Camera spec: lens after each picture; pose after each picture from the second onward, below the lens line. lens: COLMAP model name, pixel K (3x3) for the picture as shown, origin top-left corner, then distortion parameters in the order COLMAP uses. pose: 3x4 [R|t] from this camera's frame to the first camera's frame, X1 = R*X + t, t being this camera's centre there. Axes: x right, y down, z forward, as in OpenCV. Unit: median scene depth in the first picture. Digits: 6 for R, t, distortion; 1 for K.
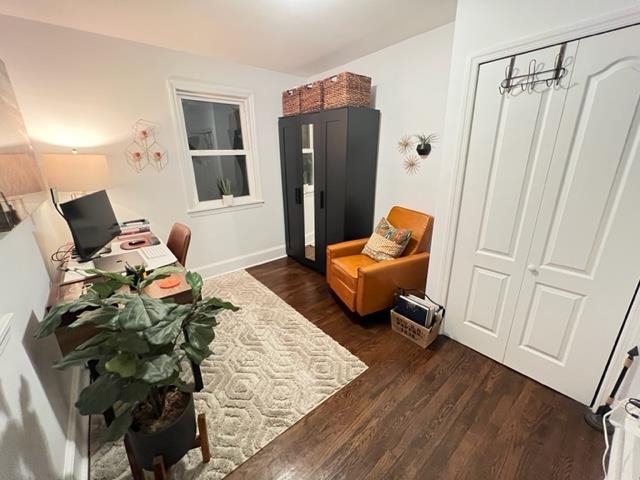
lens RADIAL K [[256.7, 0, 319.1], [0, 256.7, 237.2], [0, 0, 1]] dist [0.000859, -0.000181]
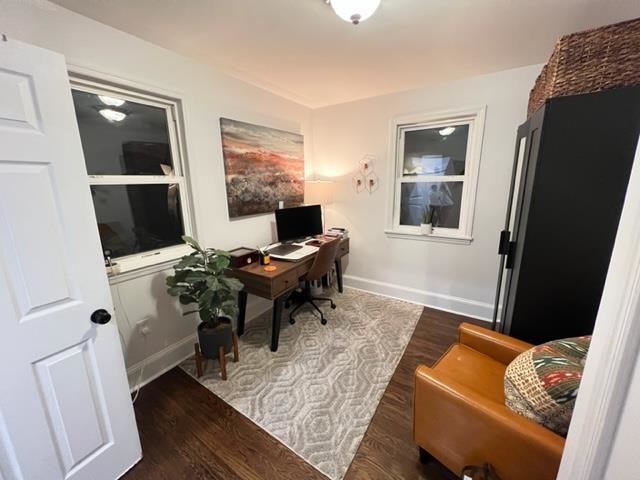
lens RADIAL K [[256.7, 0, 319.1], [0, 256.7, 237.2], [0, 0, 1]] dist [0.000859, -0.000181]
pose [[0.305173, 0.212433, -0.928301, 0.424143], [-0.281803, 0.951288, 0.125053, -0.128146], [0.909647, 0.223435, 0.350171, 0.340369]]
